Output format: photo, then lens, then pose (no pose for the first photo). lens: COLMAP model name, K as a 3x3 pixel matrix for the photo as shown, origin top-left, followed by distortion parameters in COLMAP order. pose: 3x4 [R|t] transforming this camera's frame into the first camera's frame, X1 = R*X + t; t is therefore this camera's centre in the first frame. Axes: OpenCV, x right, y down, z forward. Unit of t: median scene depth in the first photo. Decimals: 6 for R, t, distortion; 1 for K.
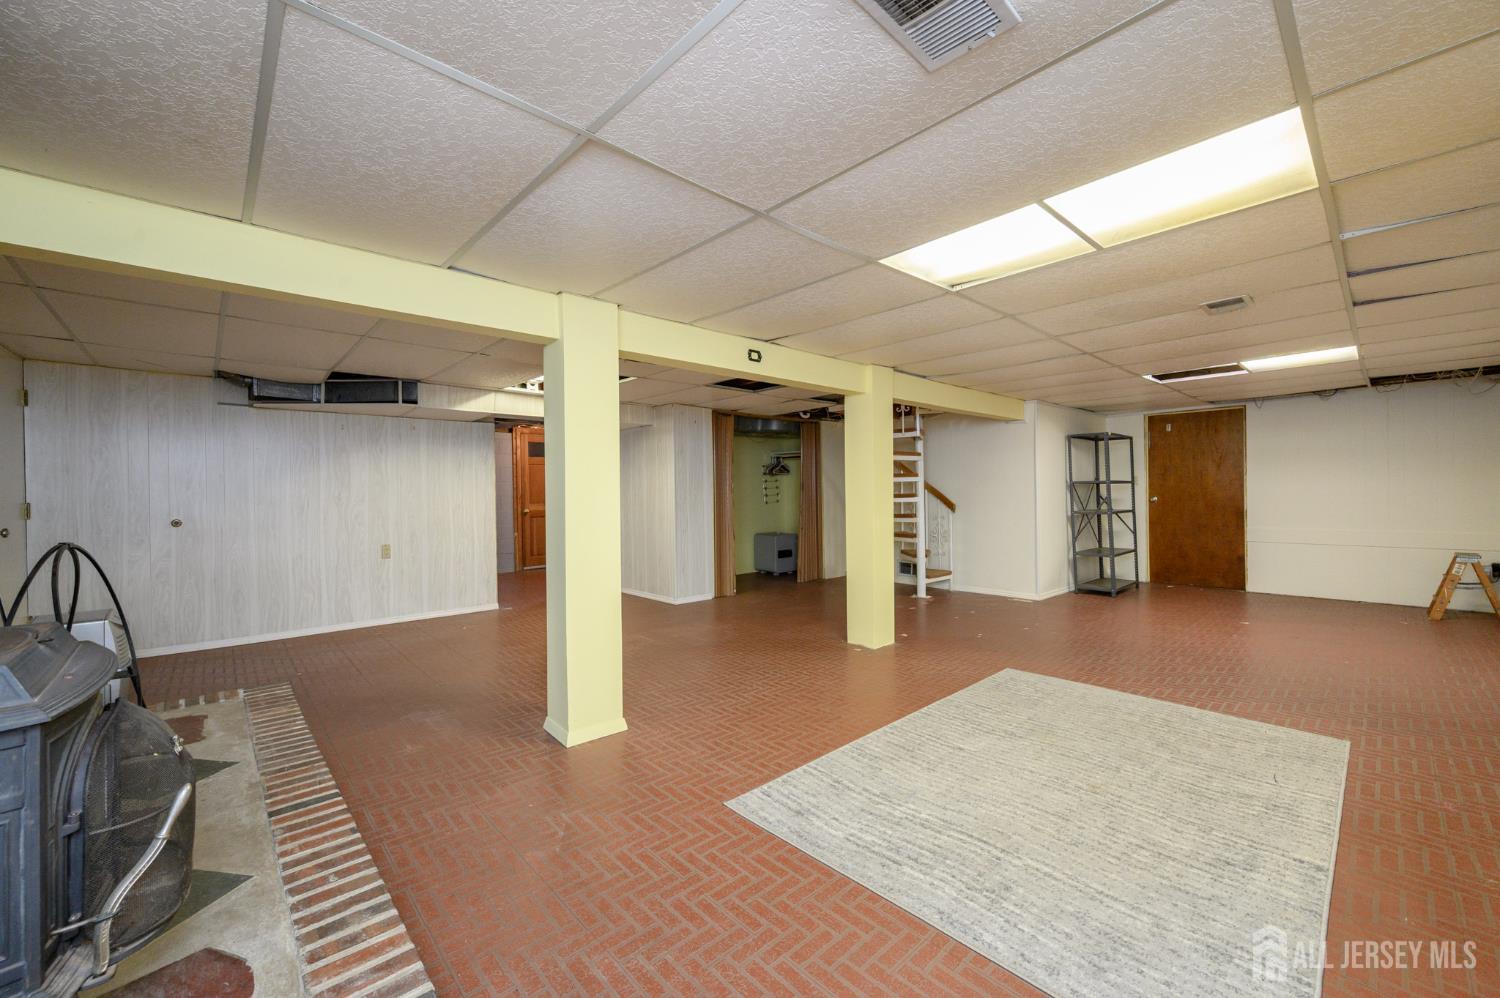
lens RADIAL K [[589.9, 0, 742.9], [0, 589.9, 491.1], [0, 0, 1]] dist [-0.000226, 0.000067]
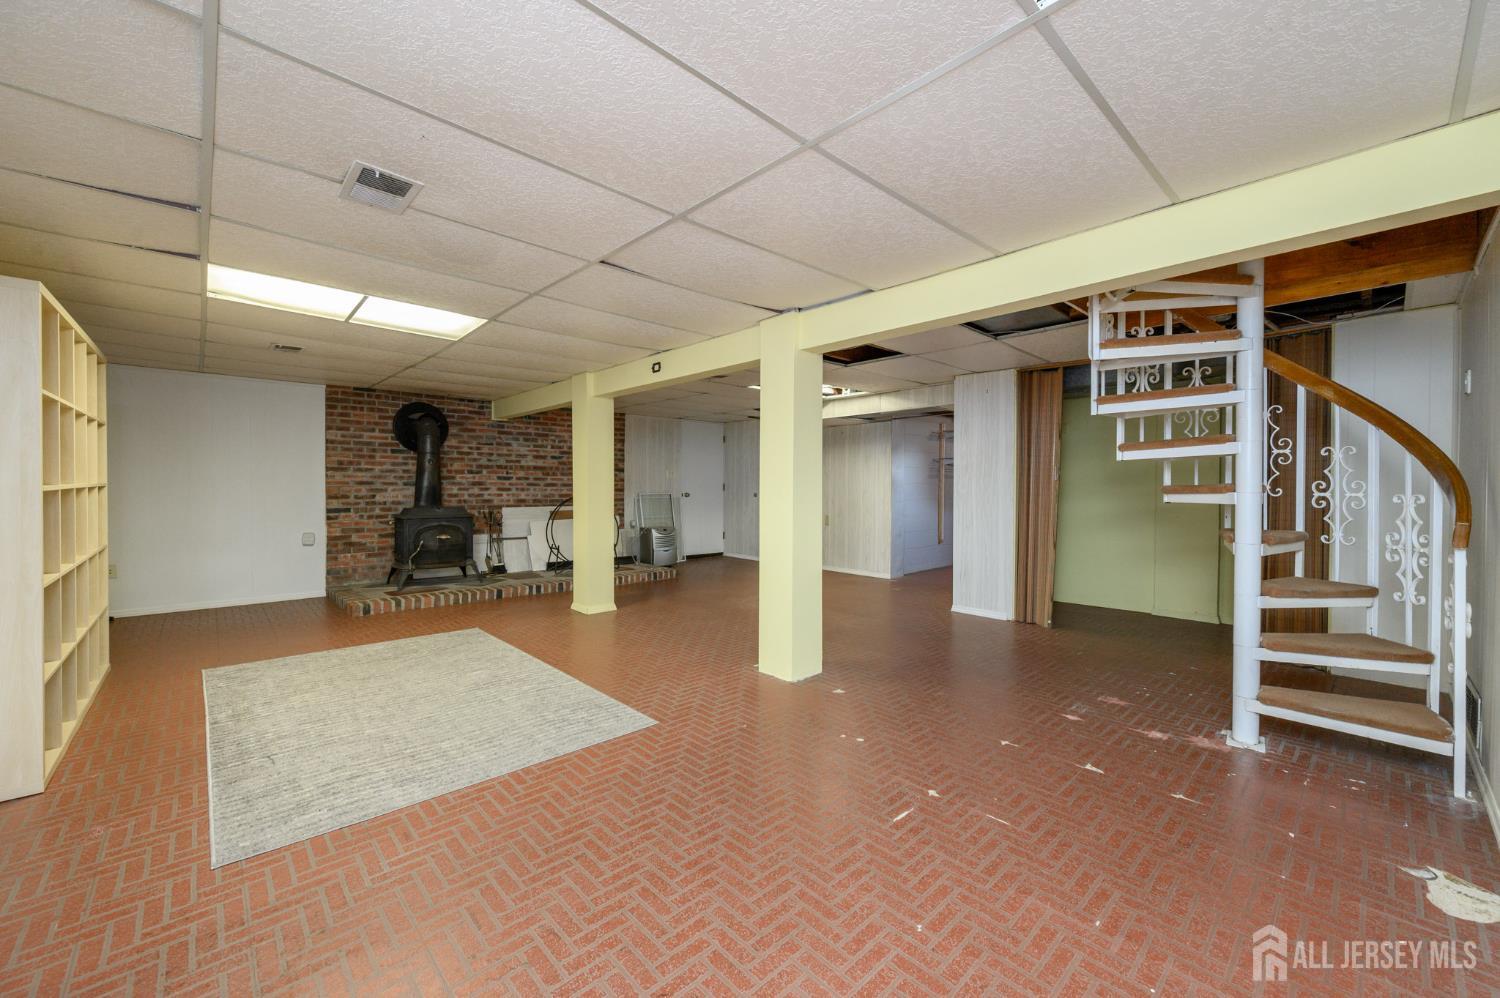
lens RADIAL K [[589.9, 0, 749.5], [0, 589.9, 490.9], [0, 0, 1]] dist [-0.000226, 0.000067]
pose [[0.007699, 0.019368, -0.999783, 4.857173], [-0.000132, 0.999812, 0.019367, 0.009376], [0.999970, -0.000017, 0.007700, 4.601737]]
